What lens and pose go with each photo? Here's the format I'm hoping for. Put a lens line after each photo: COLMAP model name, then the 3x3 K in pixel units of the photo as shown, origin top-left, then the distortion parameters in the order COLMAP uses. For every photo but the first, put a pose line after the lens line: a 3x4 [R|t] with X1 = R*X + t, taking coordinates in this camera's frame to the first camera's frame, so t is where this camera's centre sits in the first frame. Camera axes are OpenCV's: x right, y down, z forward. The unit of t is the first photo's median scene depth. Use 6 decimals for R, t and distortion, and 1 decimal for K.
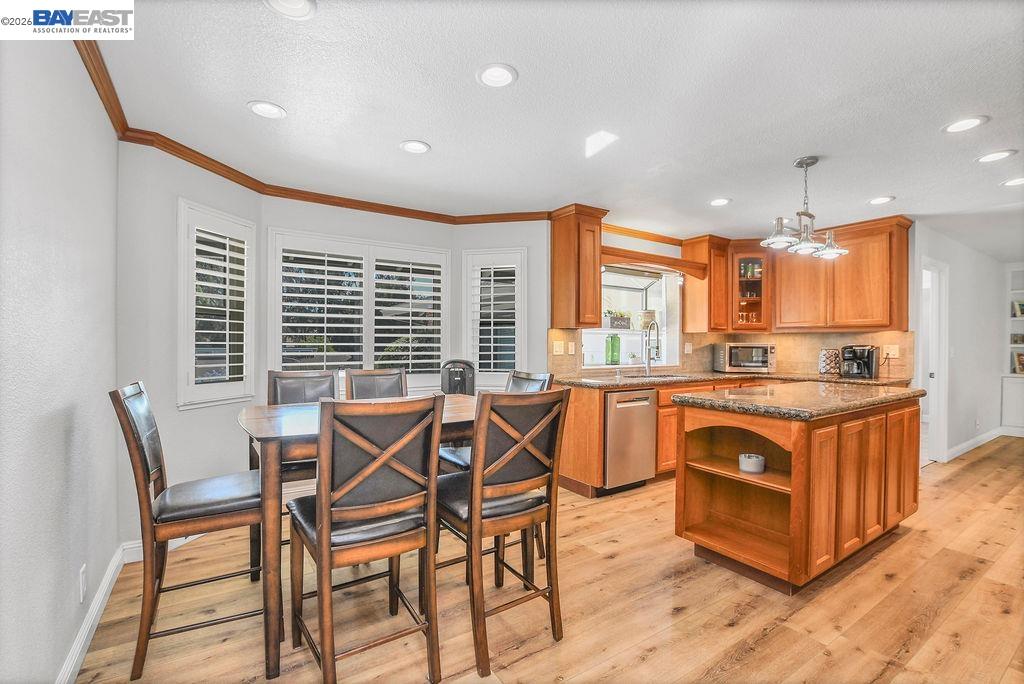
lens RADIAL K [[459.1, 0, 509.8], [0, 459.1, 346.8], [0, 0, 1]] dist [-0.025463, 0.000349]
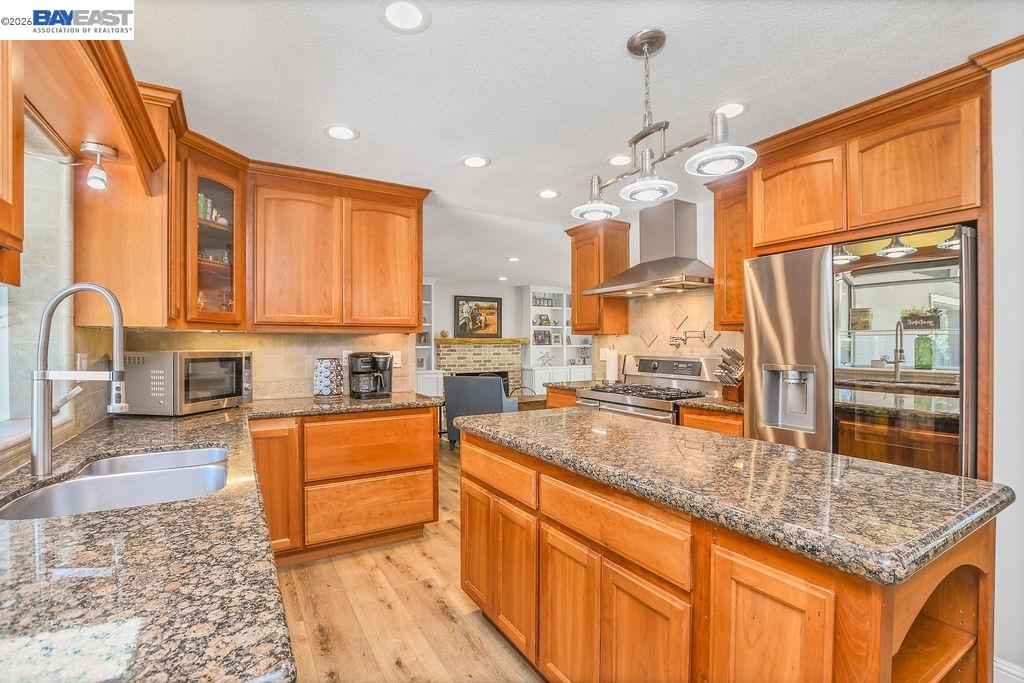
lens RADIAL K [[459.1, 0, 509.8], [0, 459.1, 346.3], [0, 0, 1]] dist [-0.025463, 0.000349]
pose [[0.050542, -0.009373, 0.998678, 0.047978], [0.005045, 0.999946, 0.009129, -0.017607], [-0.998709, 0.004577, 0.050586, 0.697429]]
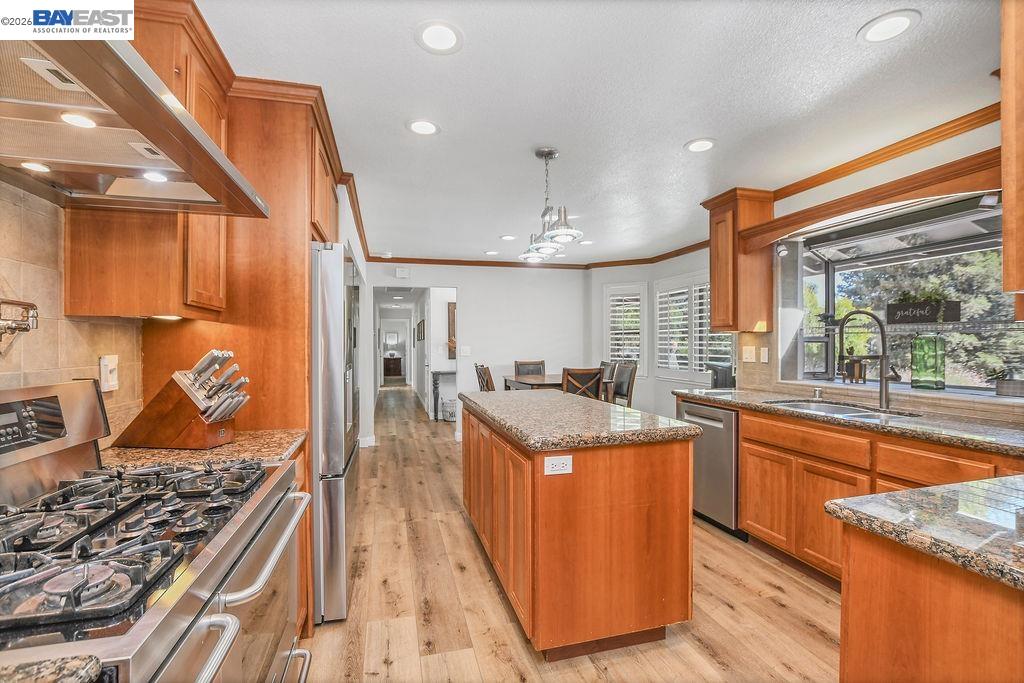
lens RADIAL K [[459.1, 0, 509.8], [0, 459.1, 346.3], [0, 0, 1]] dist [-0.025463, 0.000349]
pose [[-0.314586, 0.001508, -0.949228, 0.967563], [-0.000293, 0.999999, 0.001686, -0.012614], [0.949229, 0.000809, -0.314585, 0.757520]]
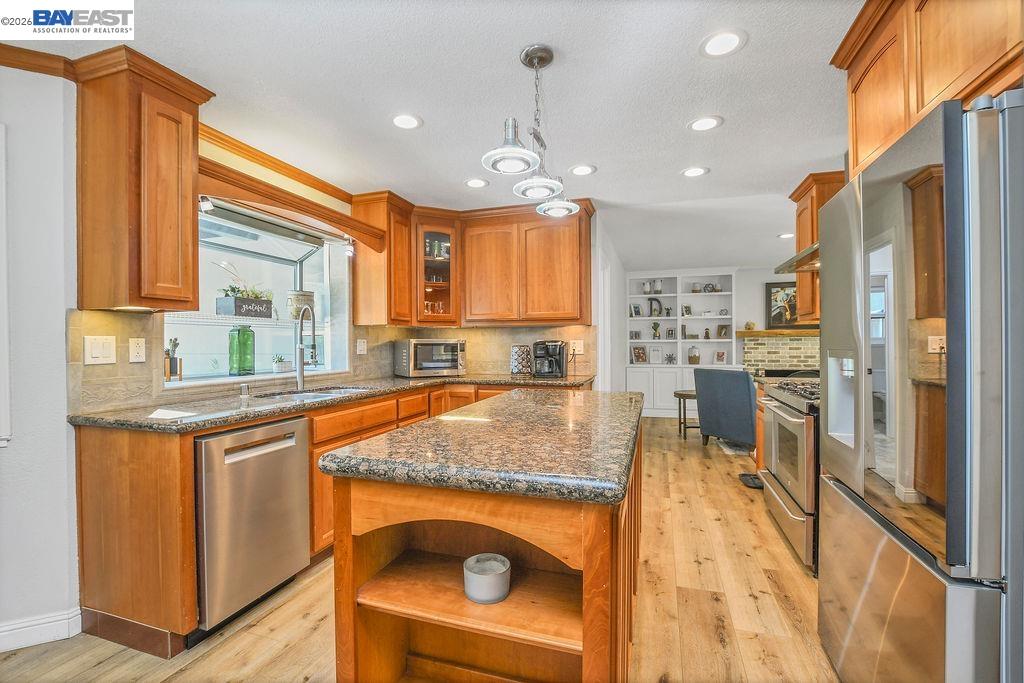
lens RADIAL K [[459.1, 0, 509.8], [0, 459.1, 346.3], [0, 0, 1]] dist [-0.025463, 0.000349]
pose [[0.777713, -0.013393, 0.628477, 0.130352], [0.012328, 0.999906, 0.006052, 0.000905], [-0.628499, 0.003041, 0.777805, 0.321296]]
